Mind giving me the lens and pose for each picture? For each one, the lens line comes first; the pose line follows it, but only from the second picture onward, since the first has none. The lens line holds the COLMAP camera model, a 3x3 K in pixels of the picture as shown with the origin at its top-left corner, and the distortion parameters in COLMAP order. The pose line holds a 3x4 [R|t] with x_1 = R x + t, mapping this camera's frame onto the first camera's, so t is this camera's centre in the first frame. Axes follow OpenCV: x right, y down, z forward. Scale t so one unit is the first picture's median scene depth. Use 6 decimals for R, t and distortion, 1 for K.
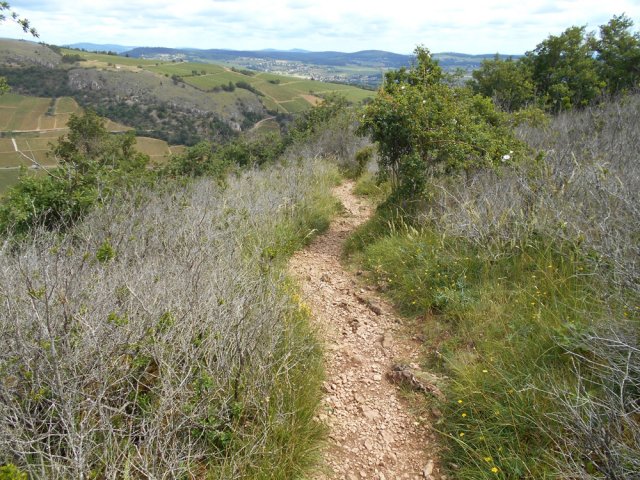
lens RADIAL K [[505.2, 0, 327.1], [0, 505.2, 238.3], [0, 0, 1]] dist [-0.051334, 0.069450]
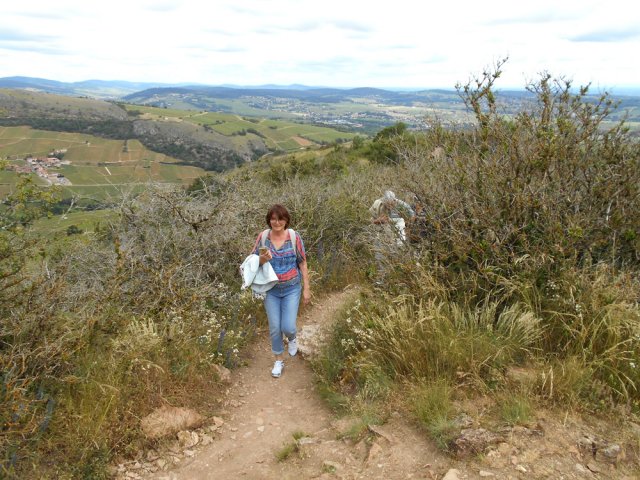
lens RADIAL K [[505.2, 0, 314.5], [0, 505.2, 238.7], [0, 0, 1]] dist [-0.051334, 0.069450]
pose [[0.999729, 0.001609, -0.023205, 0.051248], [-0.003002, 0.998186, -0.060139, 0.098666], [0.023066, 0.060192, 0.997920, -0.454249]]
